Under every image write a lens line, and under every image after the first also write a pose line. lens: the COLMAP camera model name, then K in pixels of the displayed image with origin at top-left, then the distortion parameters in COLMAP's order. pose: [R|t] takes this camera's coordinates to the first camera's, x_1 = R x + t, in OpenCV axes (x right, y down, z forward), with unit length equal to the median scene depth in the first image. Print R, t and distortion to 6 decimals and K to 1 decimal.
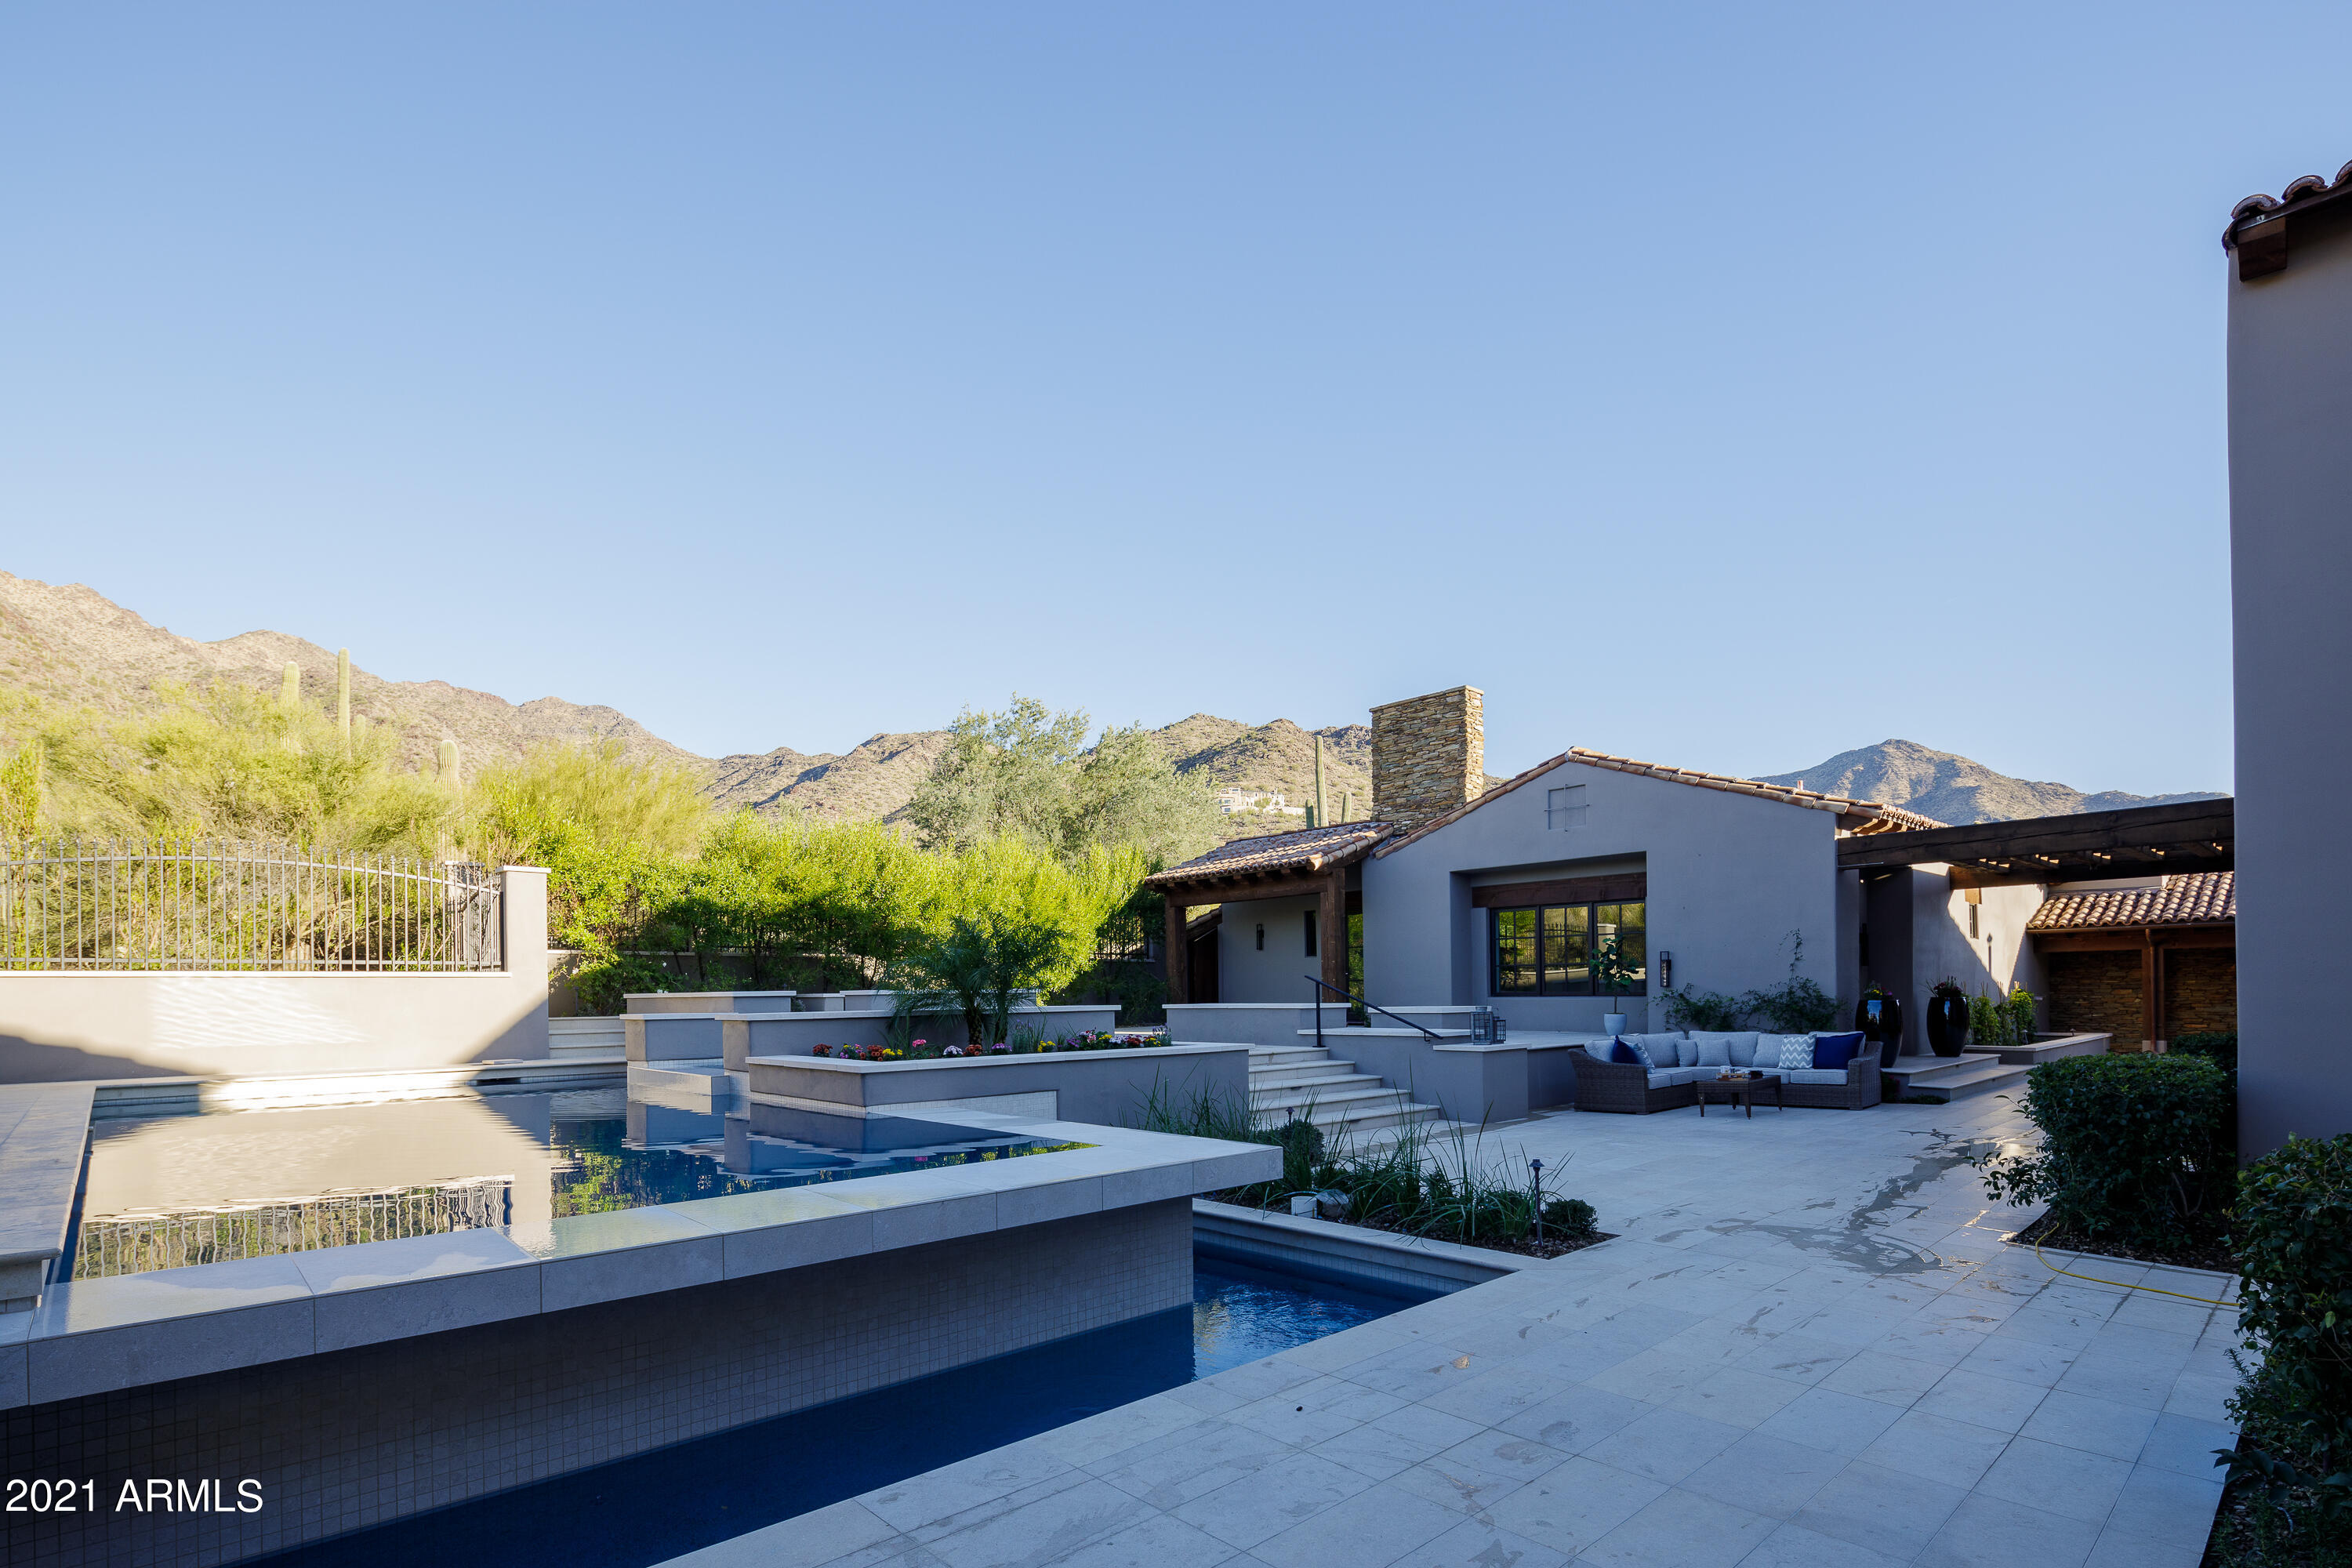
lens RADIAL K [[1133.4, 0, 1167.4], [0, 1133.4, 994.7], [0, 0, 1]] dist [0.006522, -0.004985]
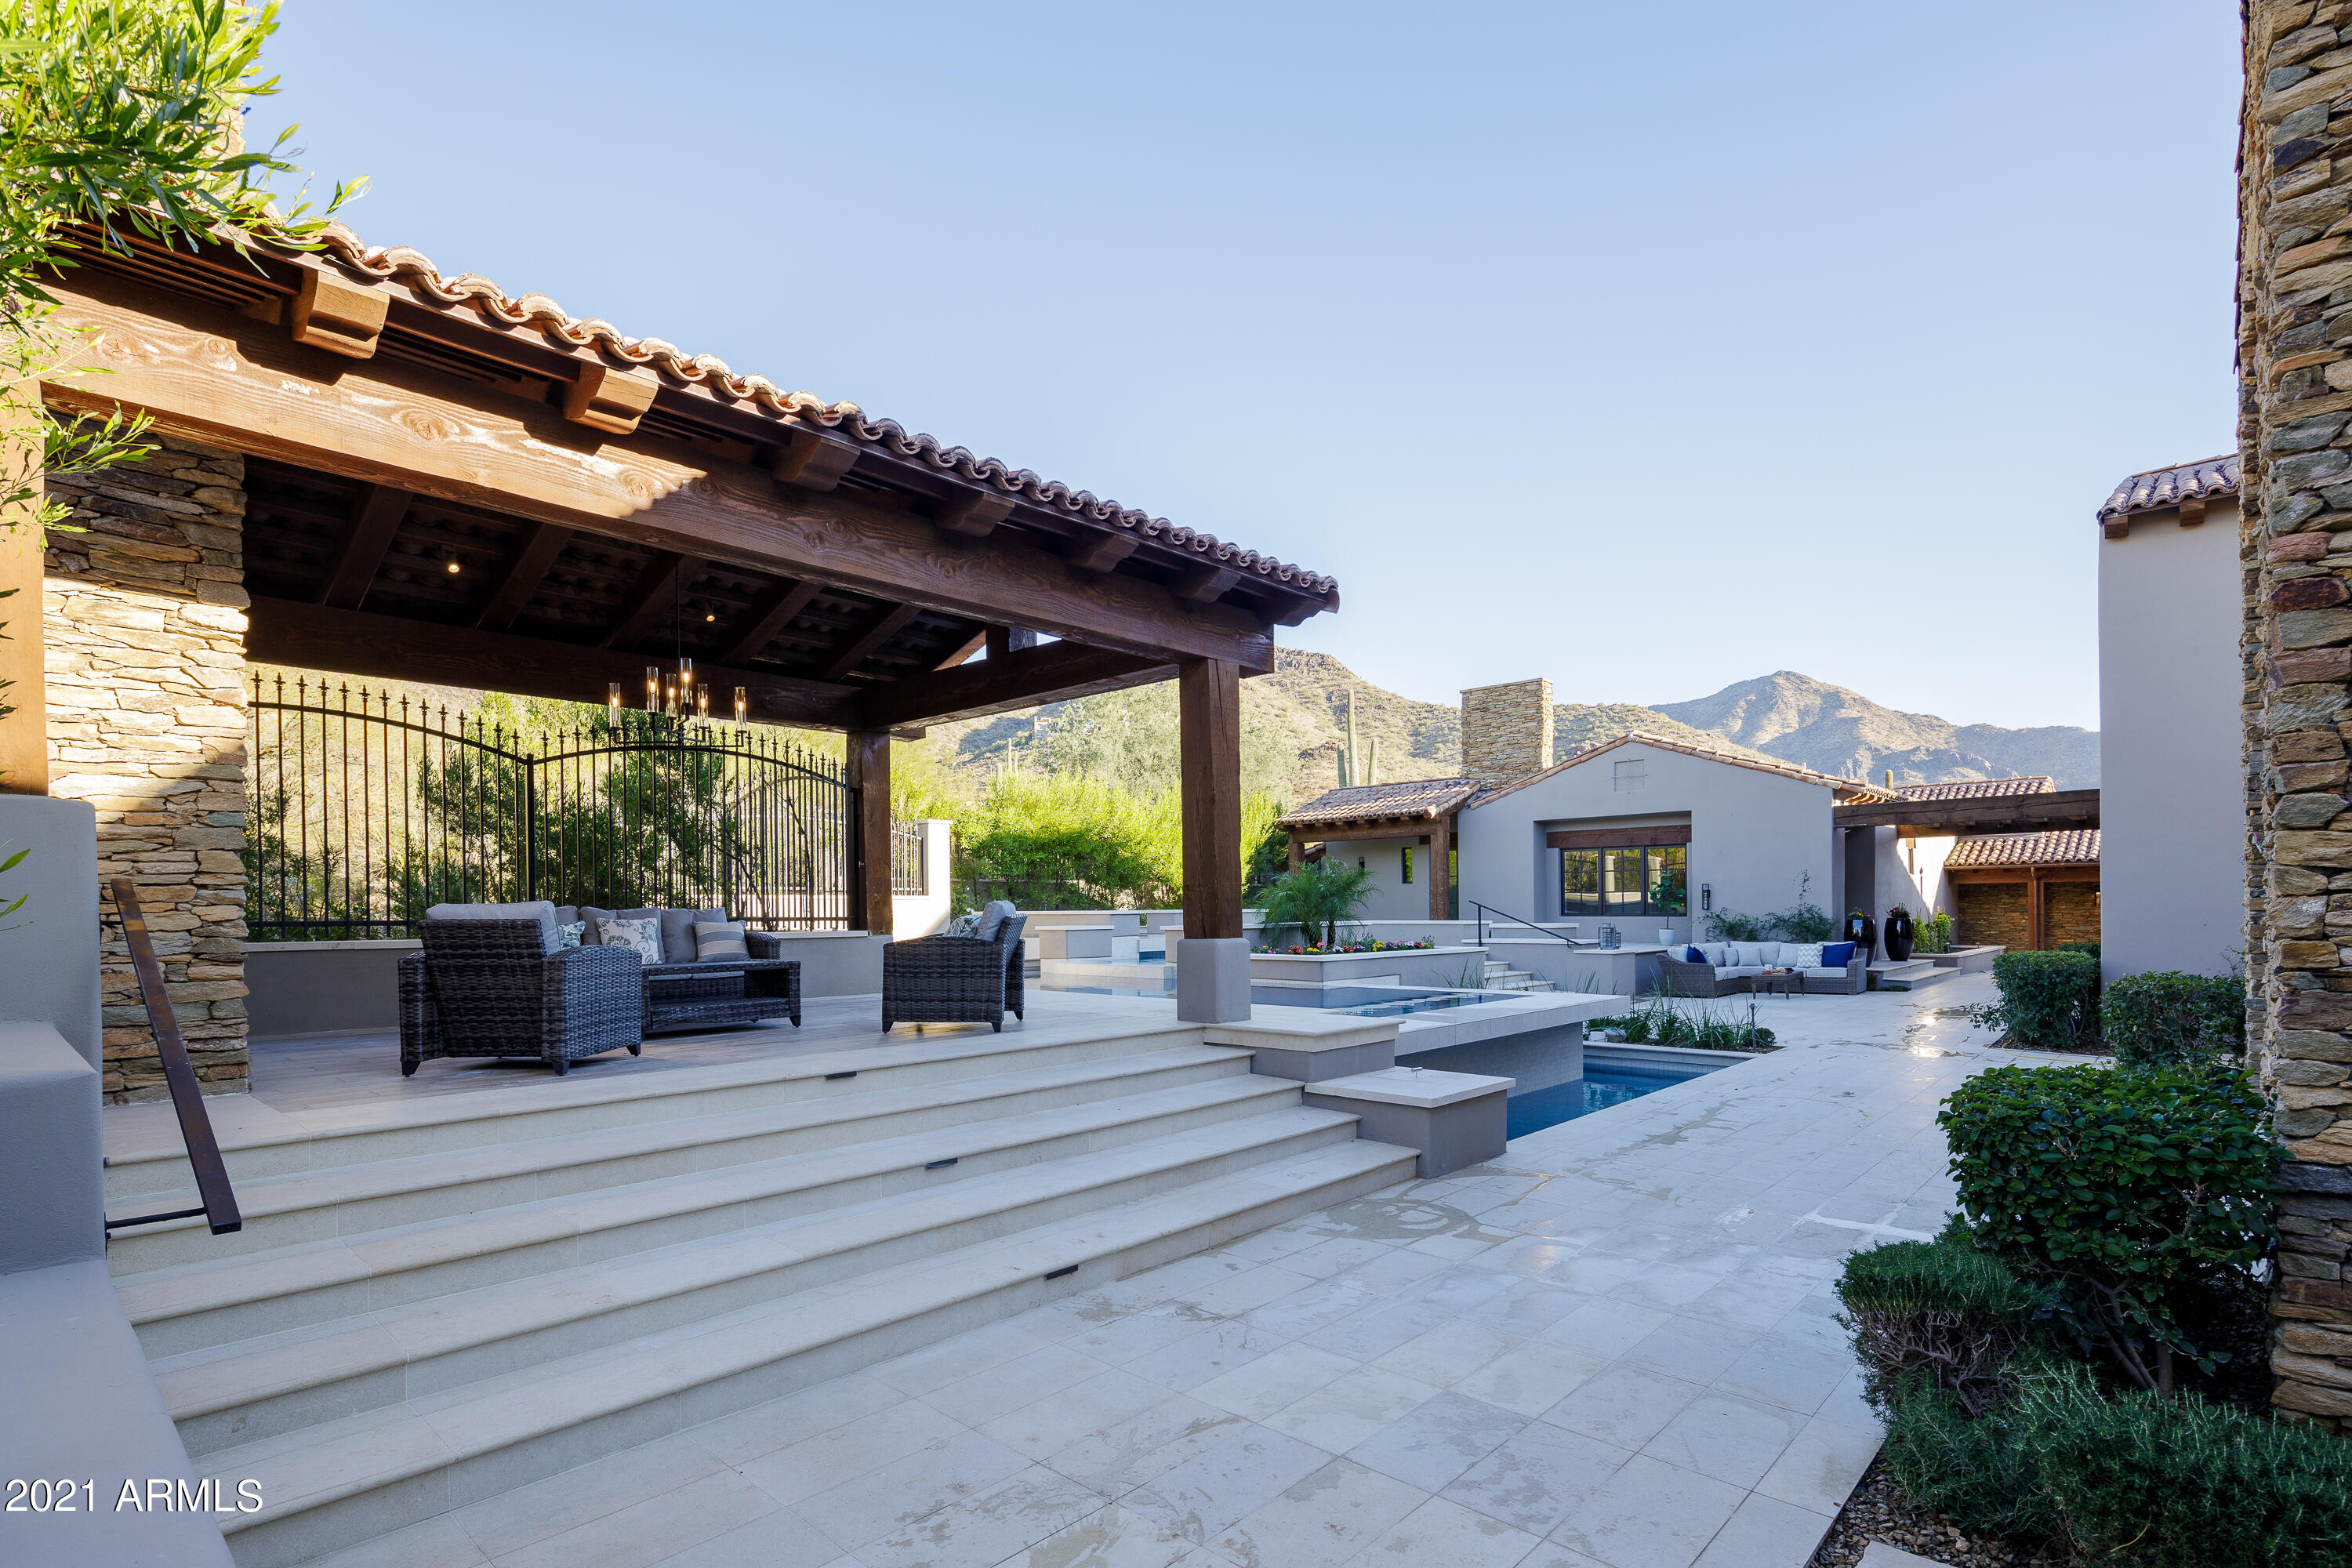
lens RADIAL K [[1133.4, 0, 1165.8], [0, 1133.4, 914.0], [0, 0, 1]] dist [0.006522, -0.004985]
pose [[0.997389, 0.004872, 0.072052, -0.328482], [-0.005015, 0.999986, 0.001815, -0.001094], [-0.072042, -0.002172, 0.997399, -0.340022]]
